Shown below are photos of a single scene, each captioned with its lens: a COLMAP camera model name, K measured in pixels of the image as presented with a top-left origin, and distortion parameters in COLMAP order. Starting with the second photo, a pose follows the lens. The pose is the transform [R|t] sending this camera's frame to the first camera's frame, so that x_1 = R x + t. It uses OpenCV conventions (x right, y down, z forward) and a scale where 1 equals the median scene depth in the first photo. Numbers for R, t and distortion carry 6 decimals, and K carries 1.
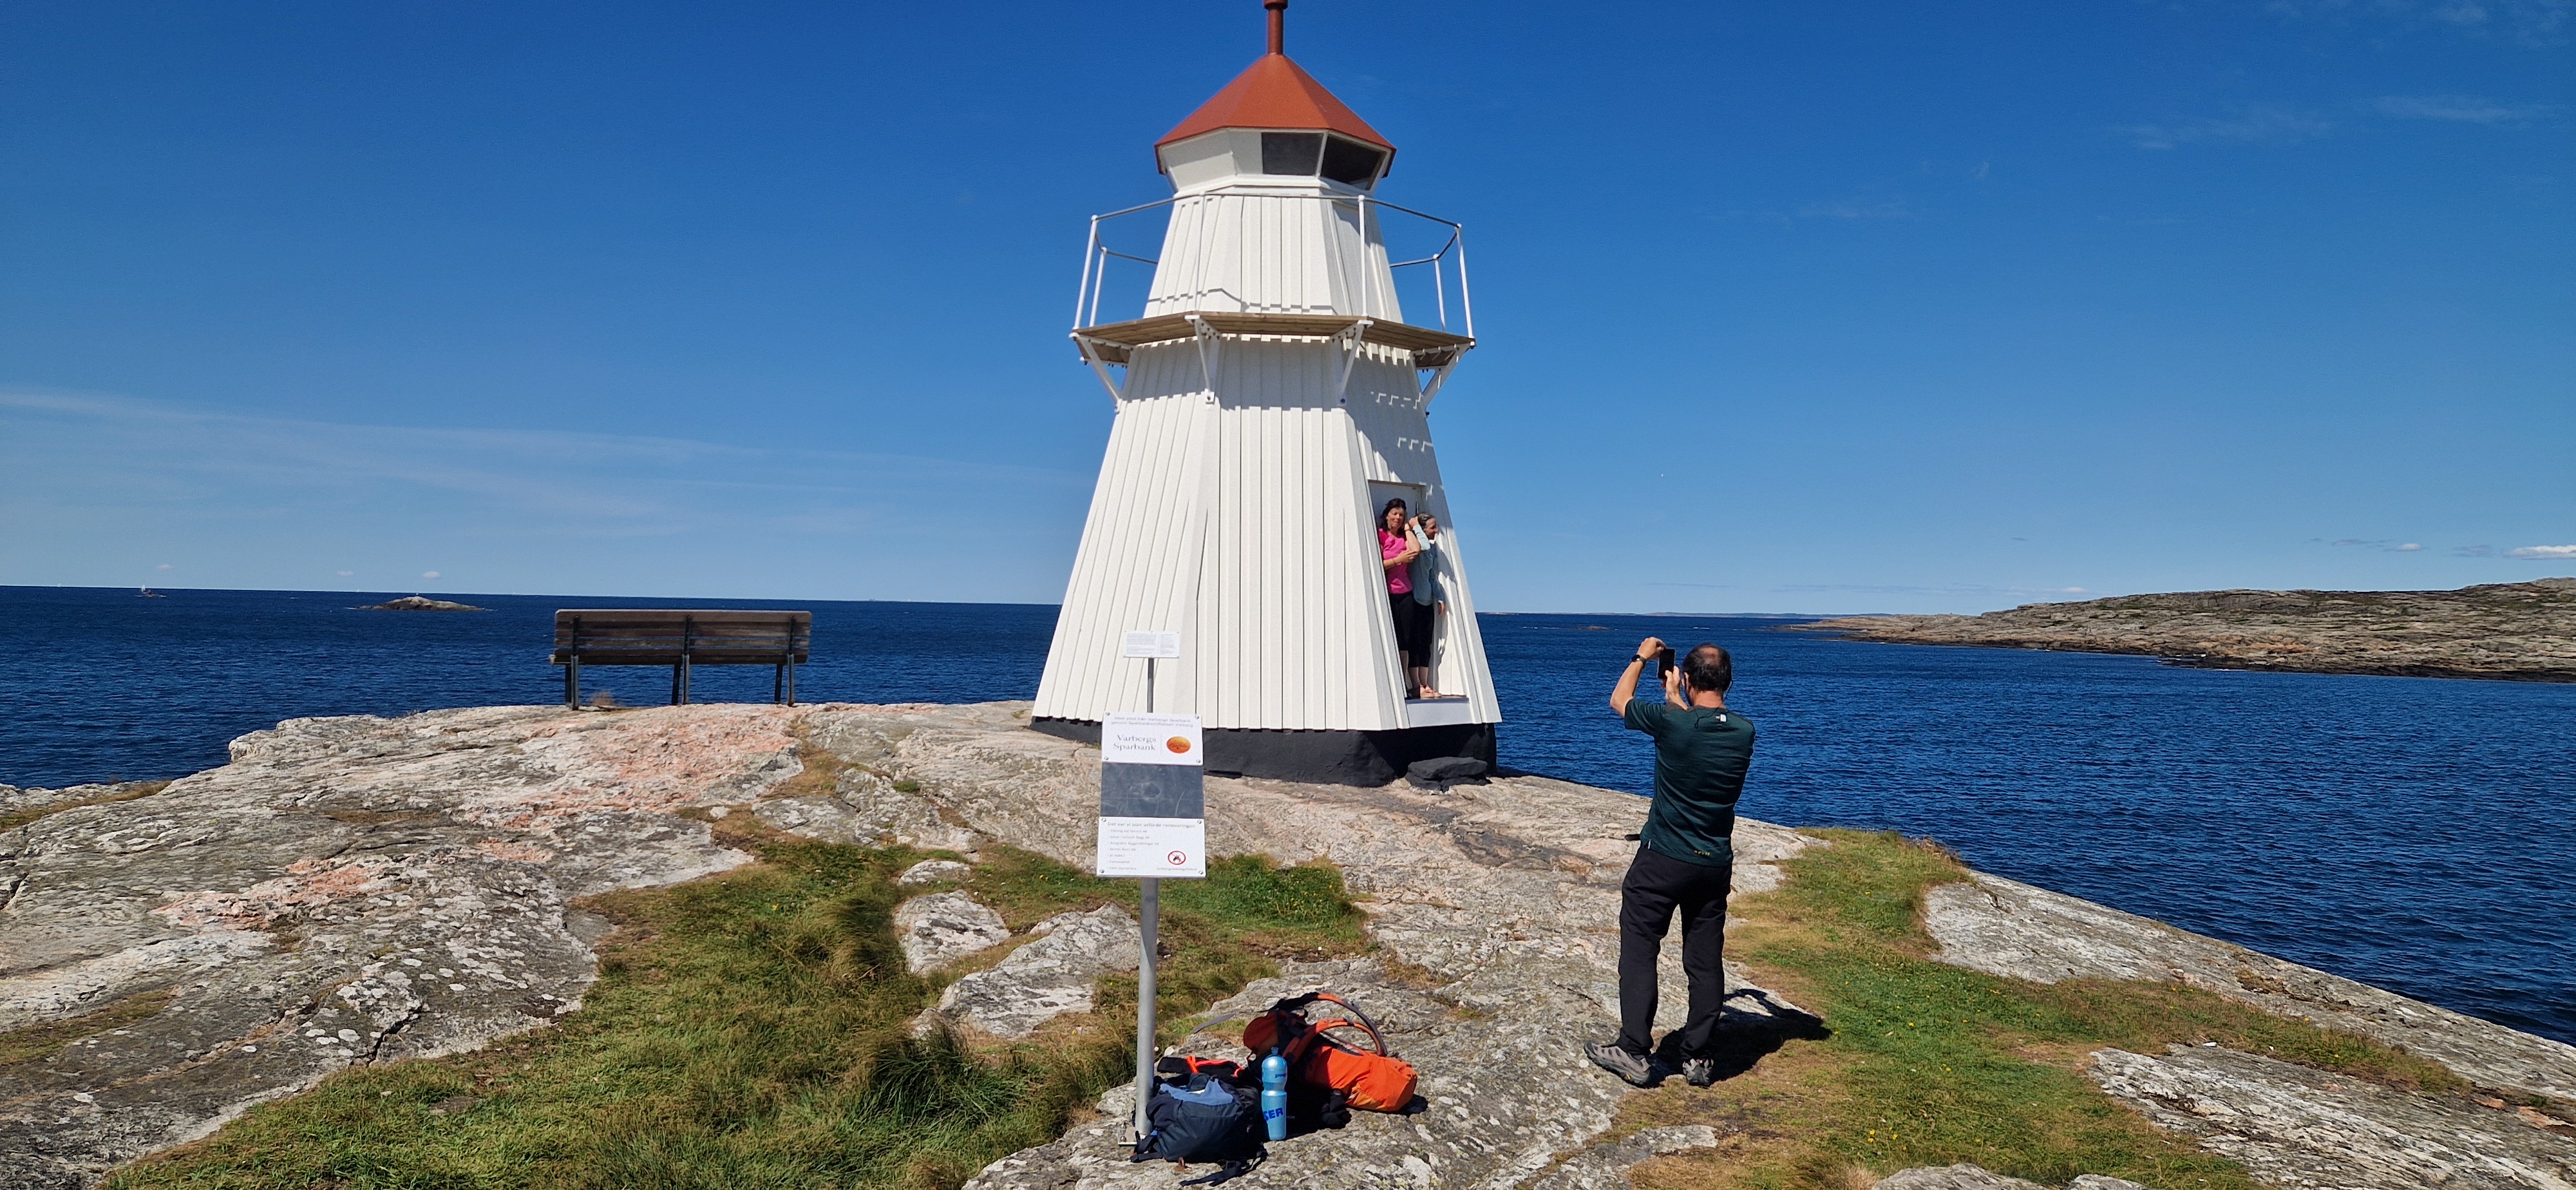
lens RADIAL K [[1708.5, 0, 1295.7], [0, 1708.5, 602.2], [0, 0, 1]] dist [0.062162, -0.005036]
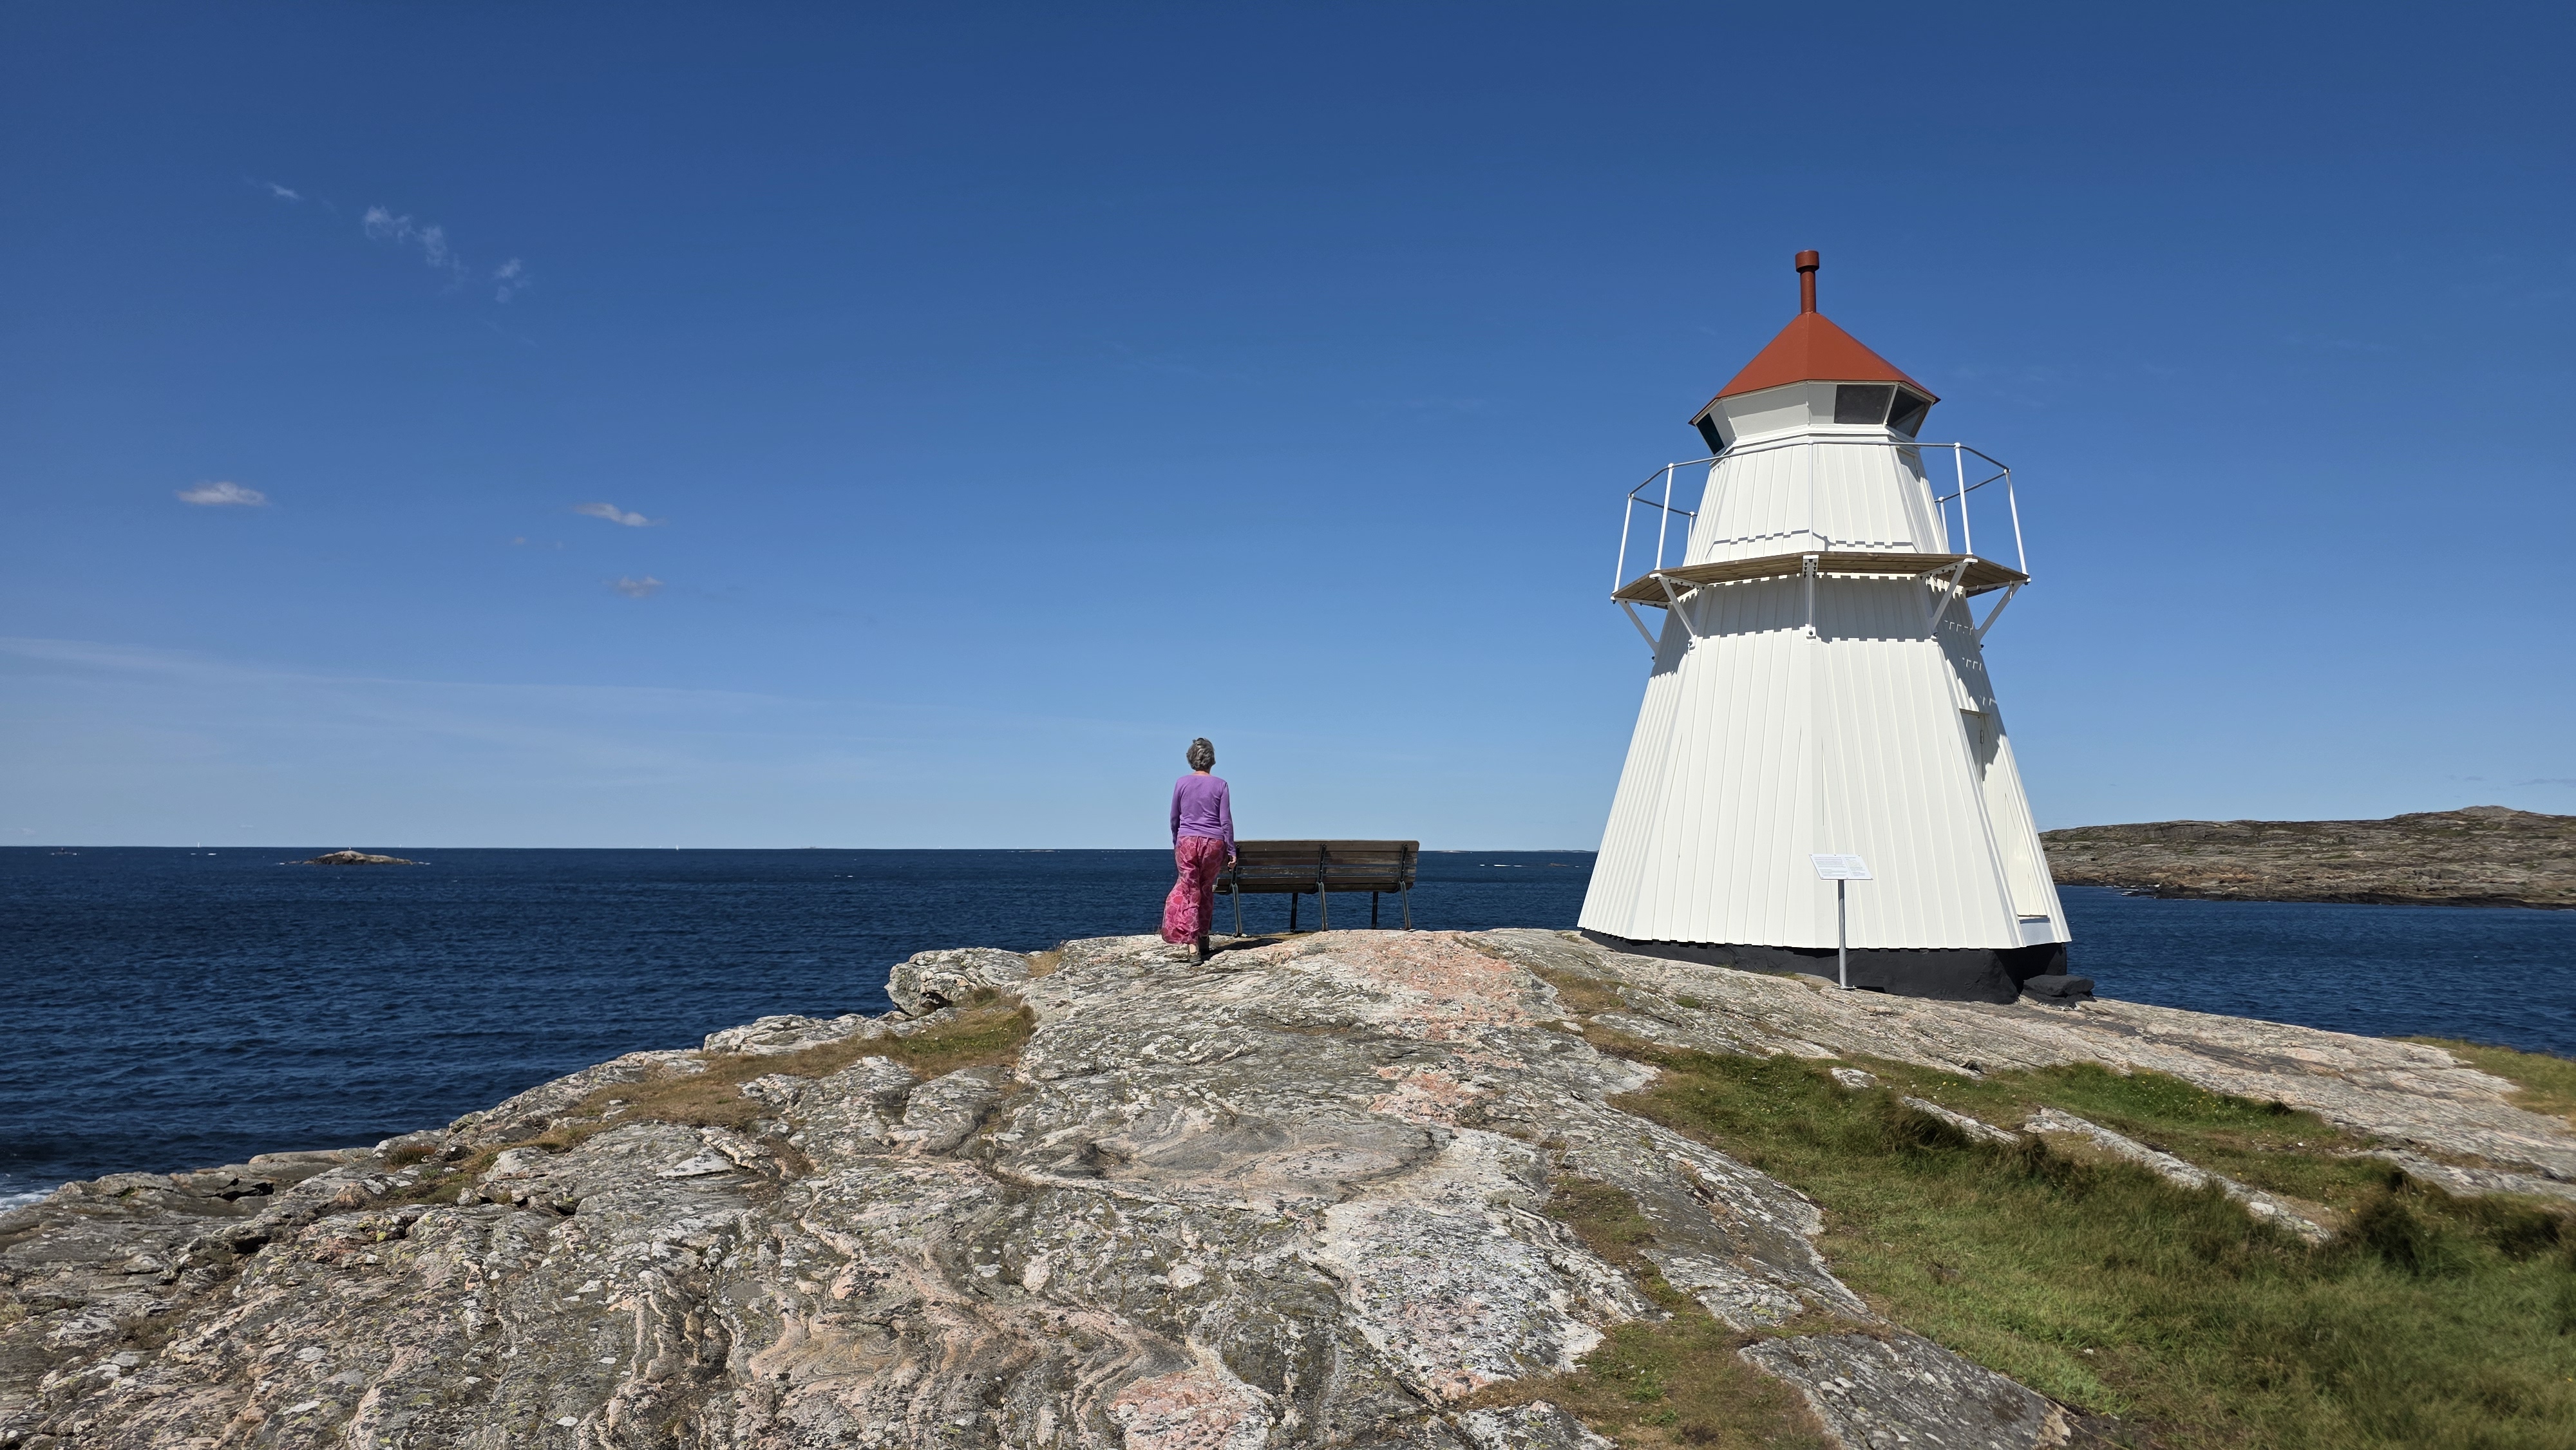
lens RADIAL K [[1699.9, 0, 1269.5], [0, 1699.9, 720.7], [0, 0, 1]] dist [0.047624, -0.014159]
pose [[0.999721, -0.011016, 0.020910, -0.385228], [0.012494, 0.997332, -0.071924, 0.005880], [-0.020062, 0.072165, 0.997191, -0.035701]]
